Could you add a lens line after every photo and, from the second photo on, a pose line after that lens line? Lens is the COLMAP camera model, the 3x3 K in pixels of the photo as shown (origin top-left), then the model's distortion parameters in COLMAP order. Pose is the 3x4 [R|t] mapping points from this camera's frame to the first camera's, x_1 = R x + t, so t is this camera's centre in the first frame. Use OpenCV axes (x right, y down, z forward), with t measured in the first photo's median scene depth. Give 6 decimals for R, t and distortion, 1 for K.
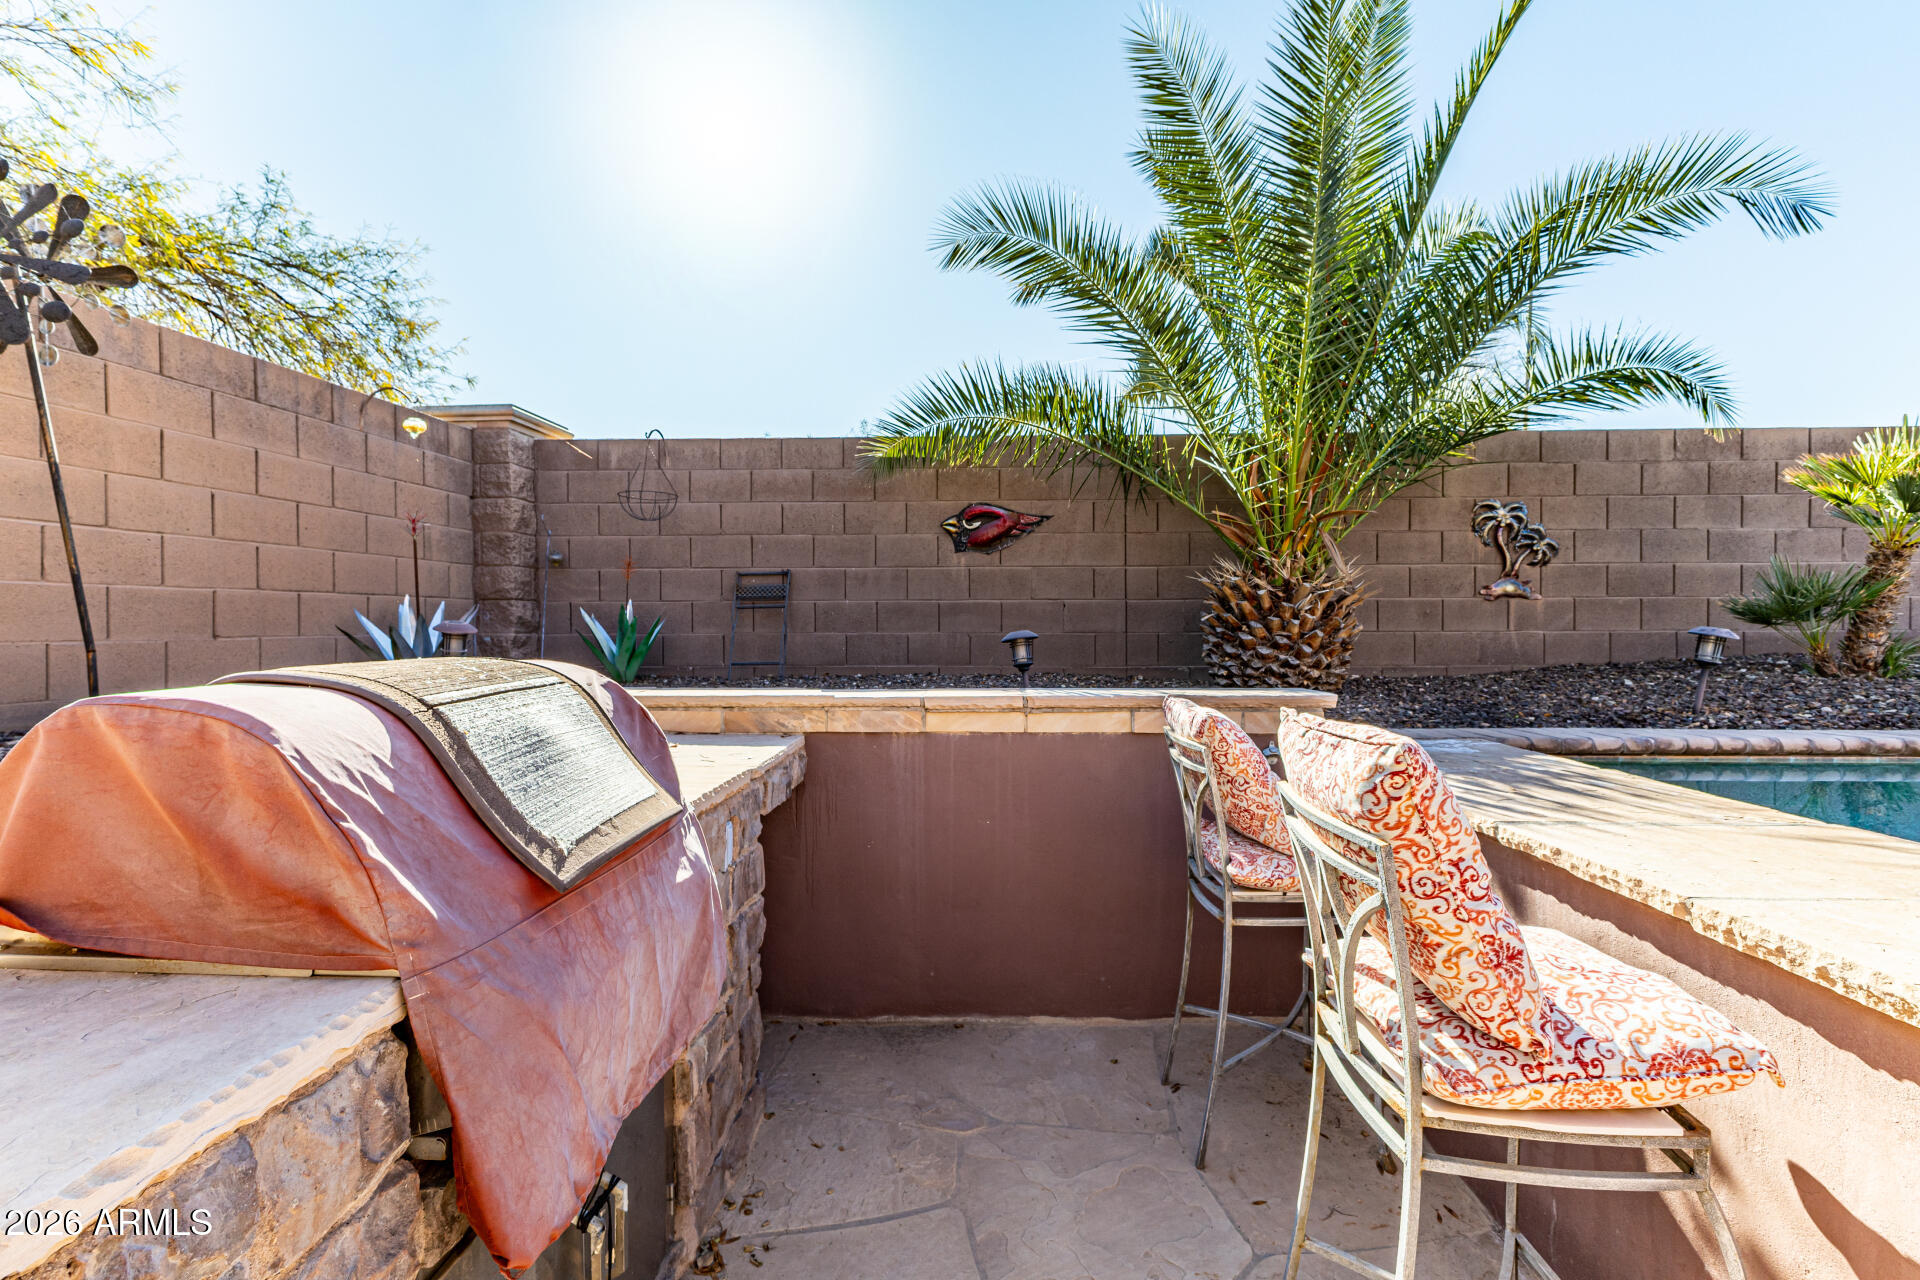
lens RADIAL K [[824.9, 0, 960.4], [0, 824.9, 635.6], [0, 0, 1]] dist [0.004898, -0.001951]
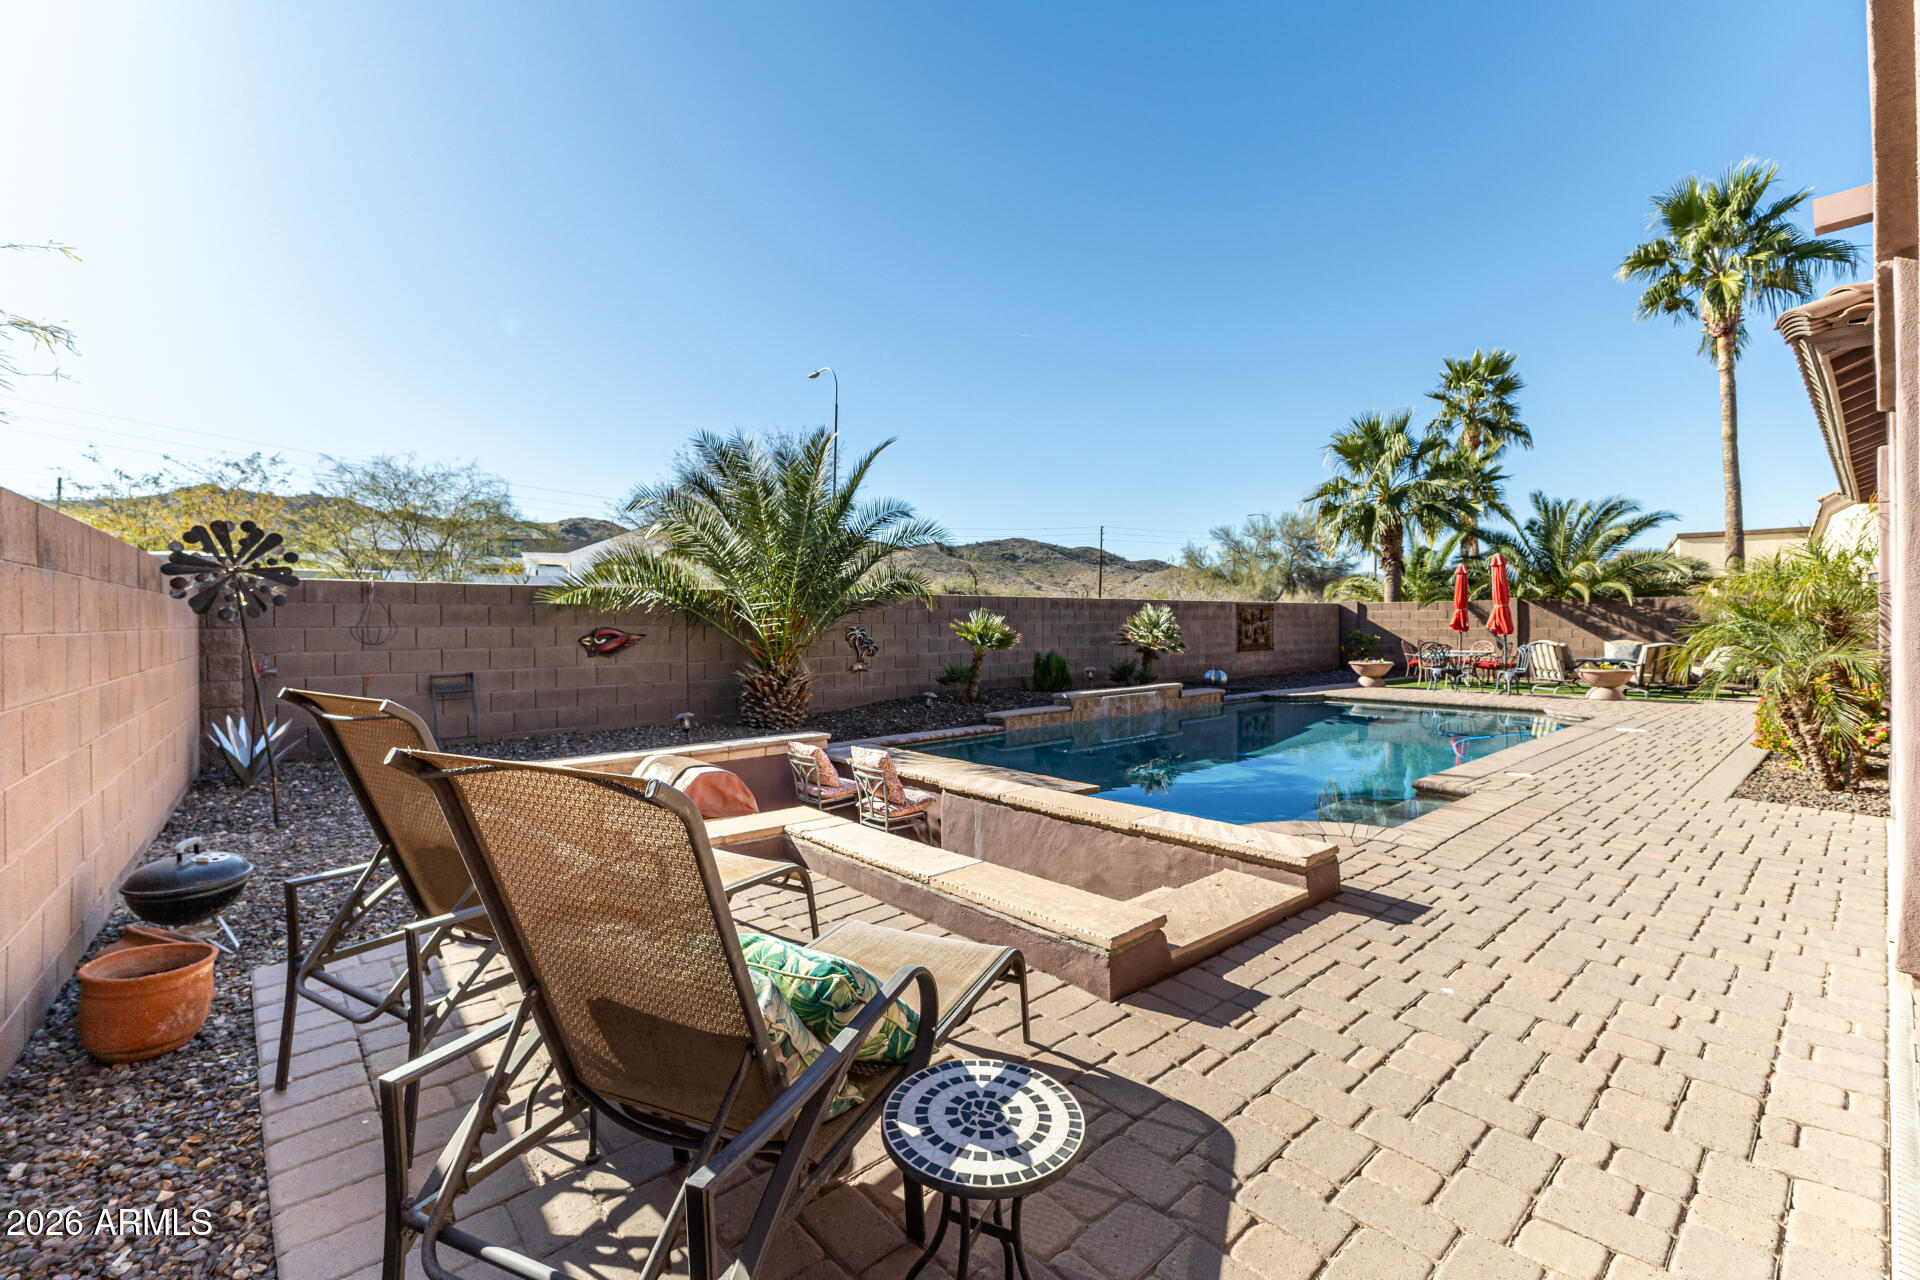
lens RADIAL K [[824.9, 0, 968.5], [0, 824.9, 629.4], [0, 0, 1]] dist [0.004898, -0.001951]
pose [[0.713100, -0.007855, 0.701019, -0.634076], [0.013243, 0.999910, -0.002267, -0.146414], [-0.700938, 0.010900, 0.713139, -0.723726]]
